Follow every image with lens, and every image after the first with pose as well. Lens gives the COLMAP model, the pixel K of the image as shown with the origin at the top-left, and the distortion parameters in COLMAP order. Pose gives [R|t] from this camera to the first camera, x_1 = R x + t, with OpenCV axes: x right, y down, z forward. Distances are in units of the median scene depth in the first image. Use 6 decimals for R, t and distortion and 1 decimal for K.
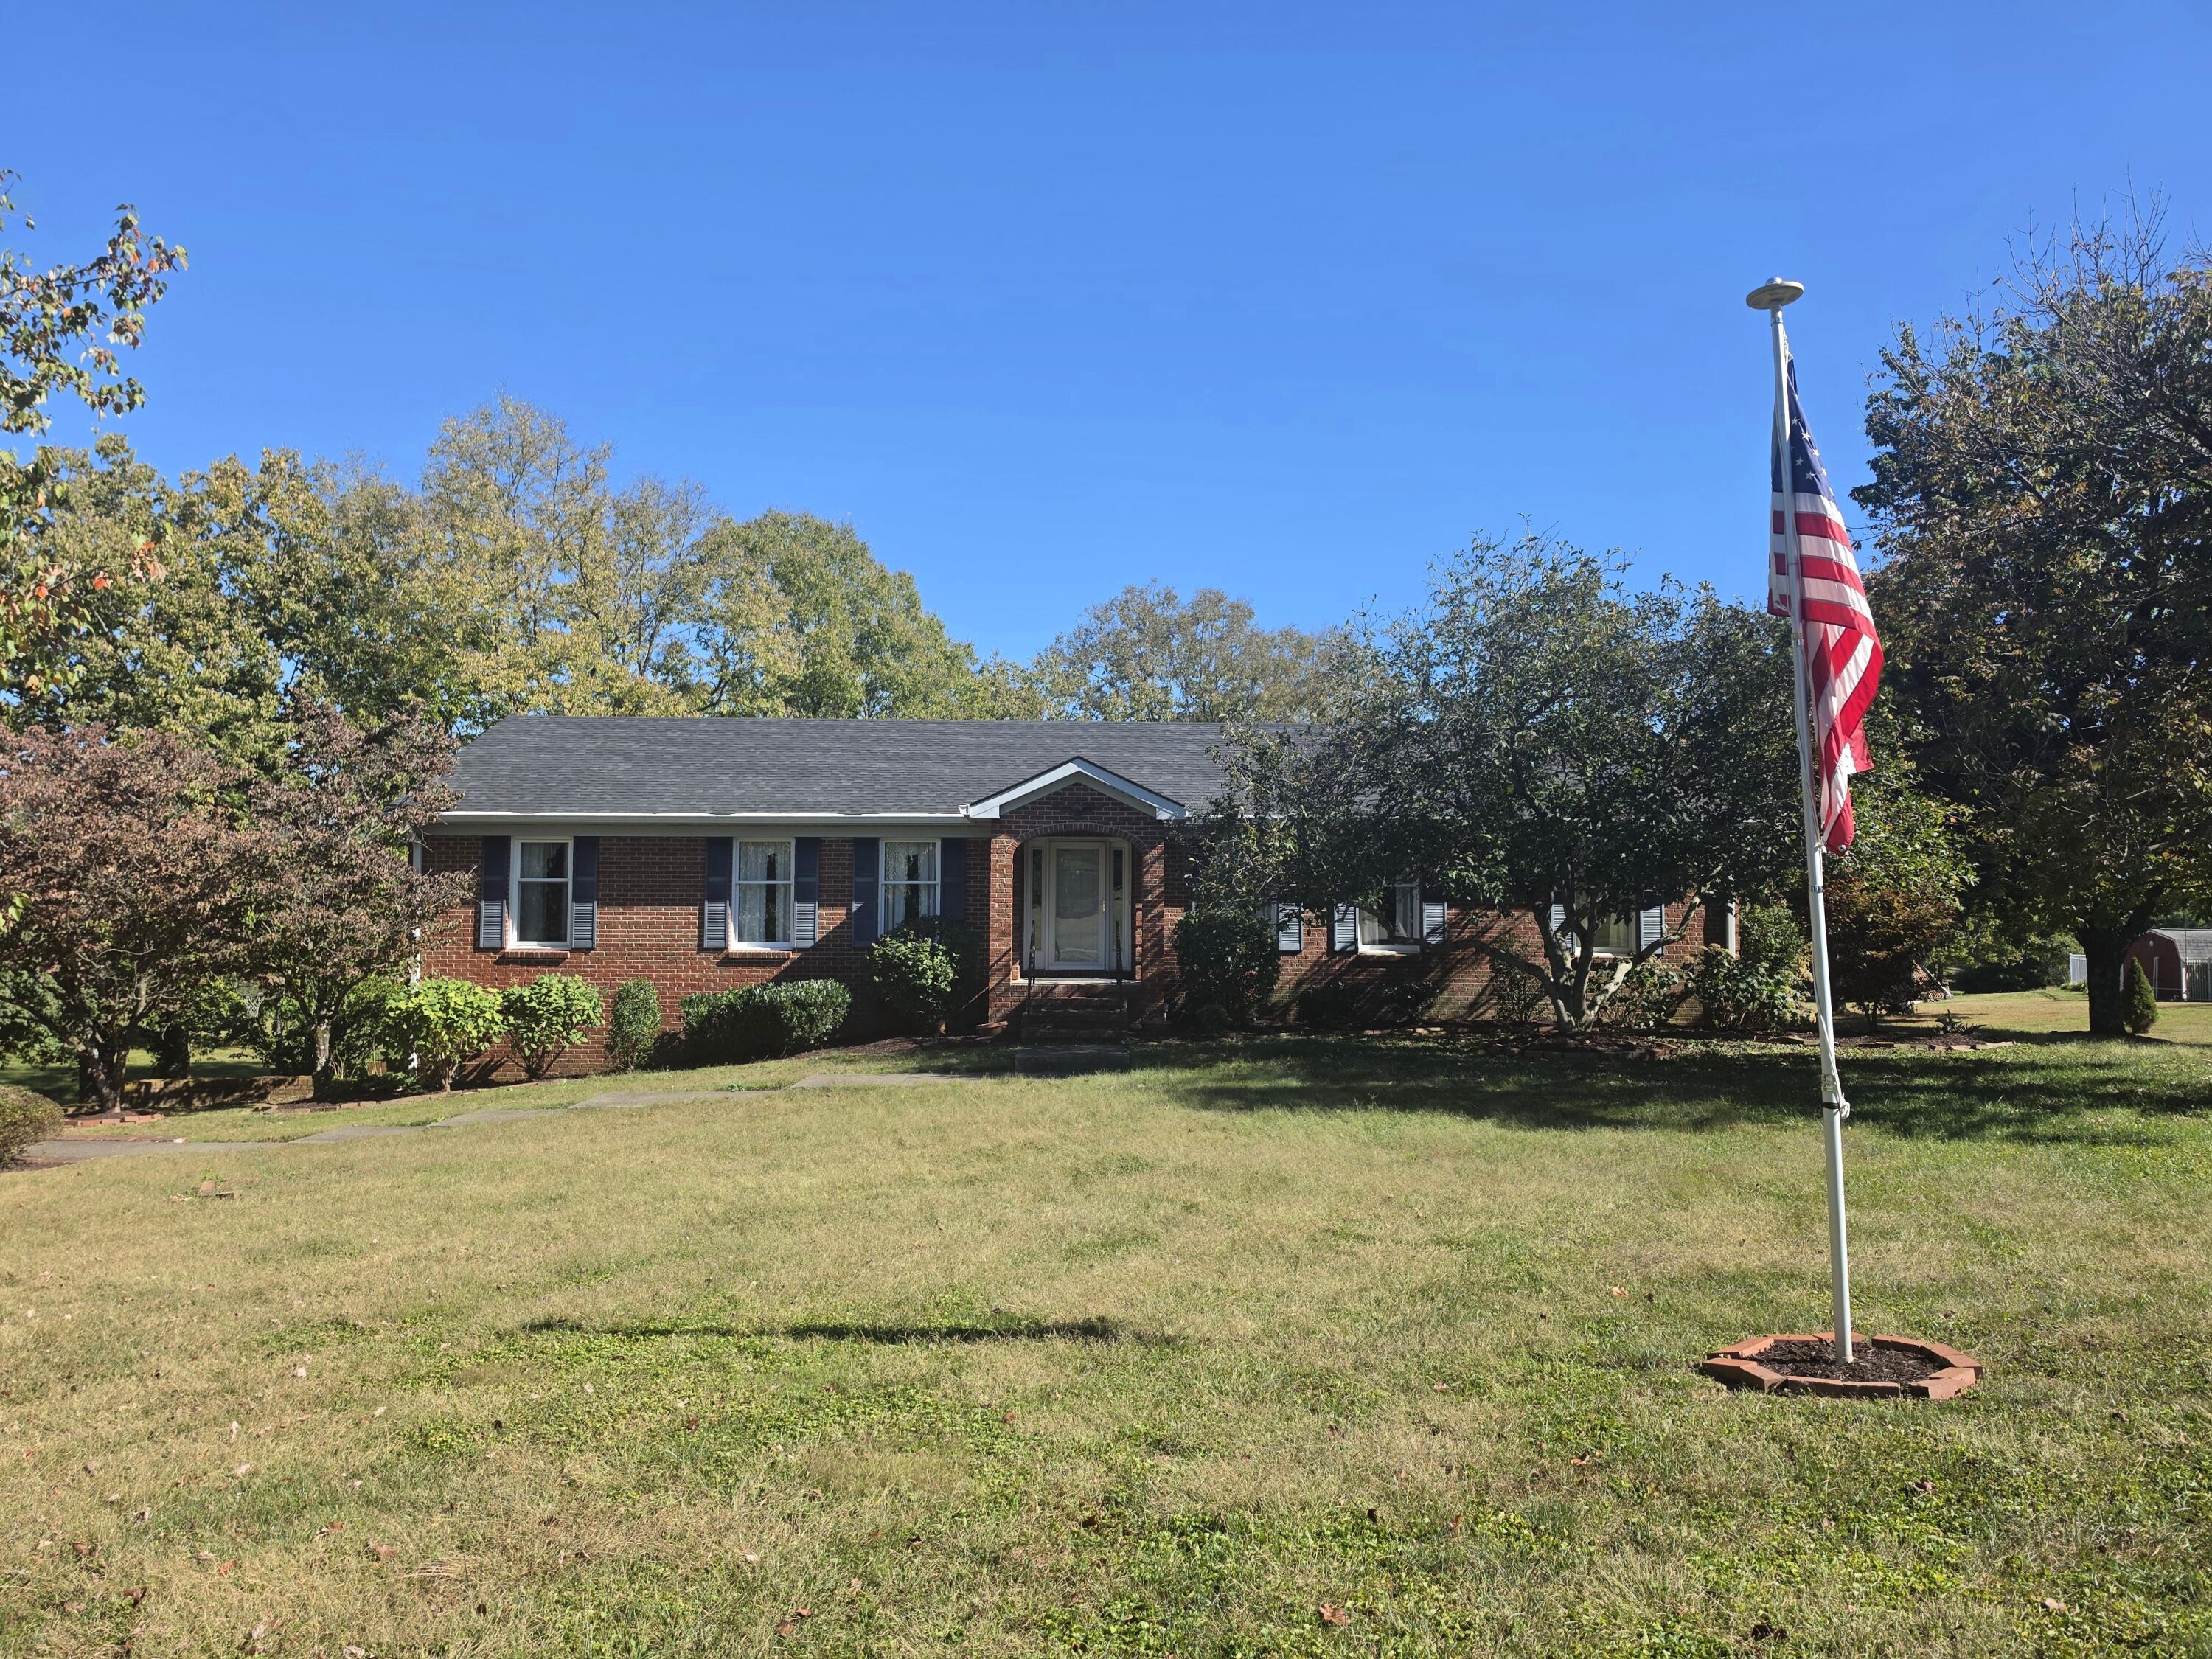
lens RADIAL K [[1541.8, 0, 1102.9], [0, 1541.8, 827.1], [0, 0, 1]] dist [0.055144, 0.000751]
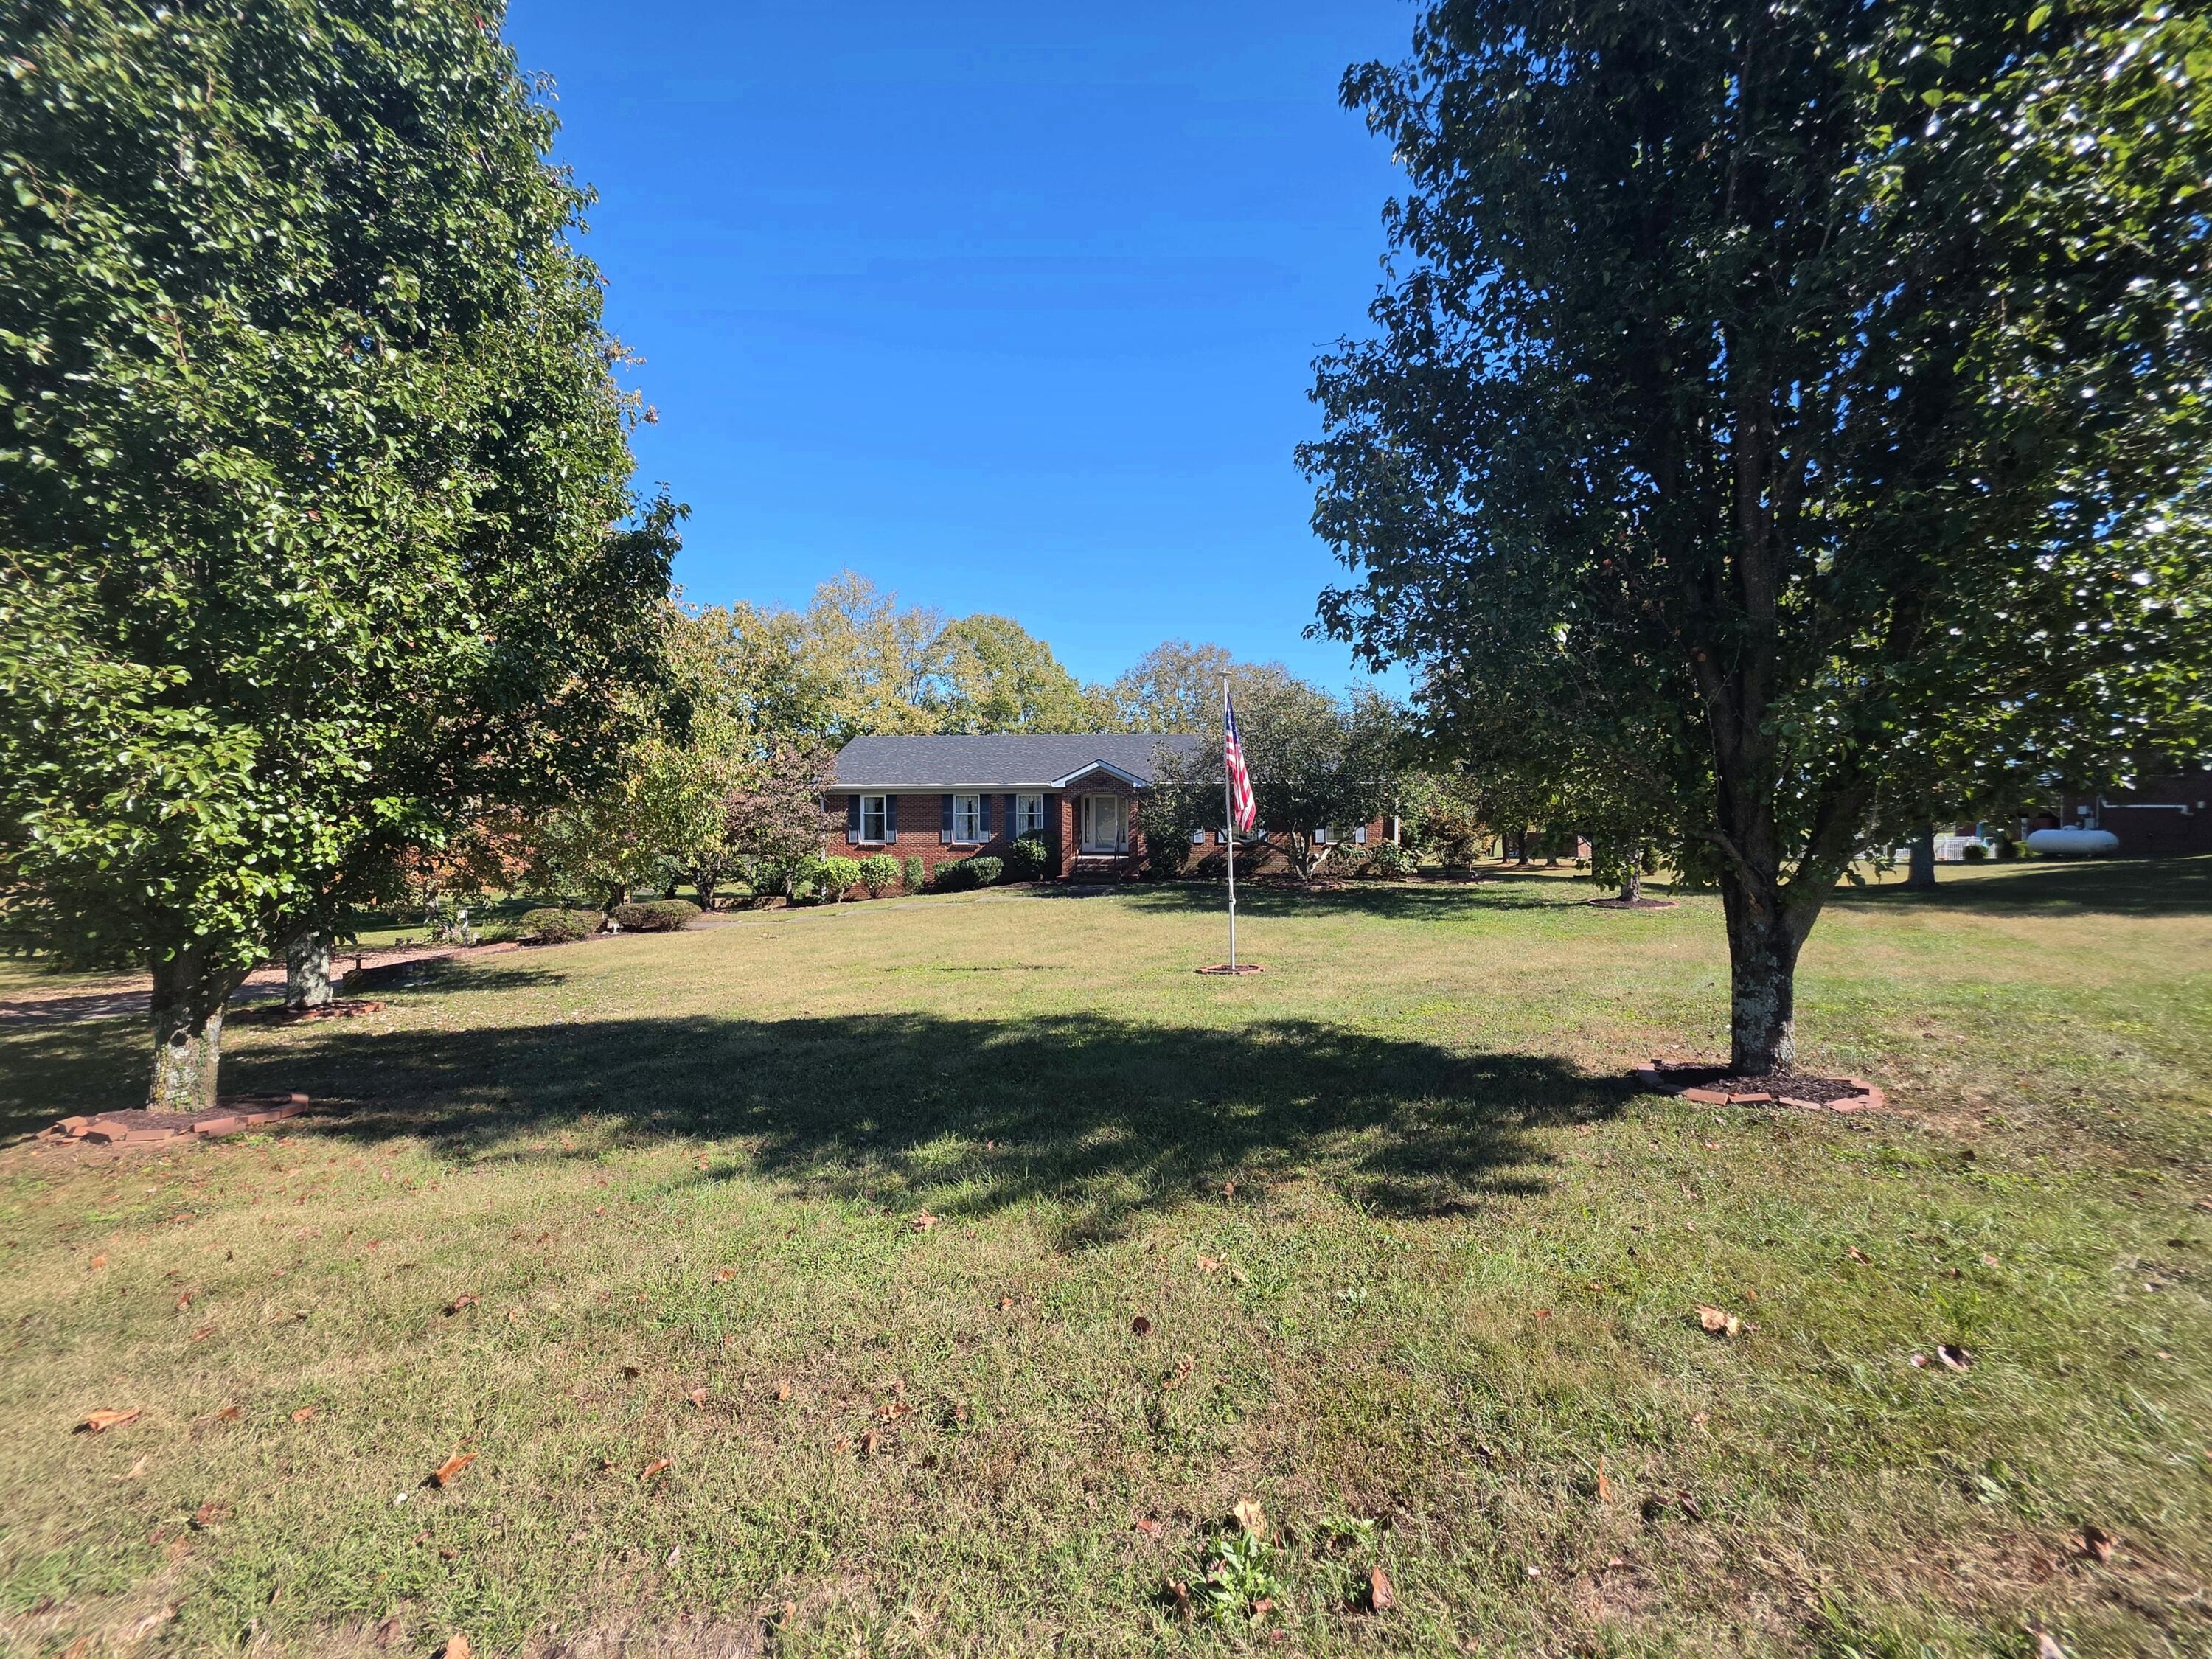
lens RADIAL K [[885.8, 0, 1110.6], [0, 885.8, 830.5], [0, 0, 1]] dist [-0.000442, -0.000024]
pose [[0.997155, -0.005709, -0.075159, 0.097653], [0.011906, 0.996540, 0.082252, -0.048358], [0.074430, -0.082913, 0.993773, -0.309367]]
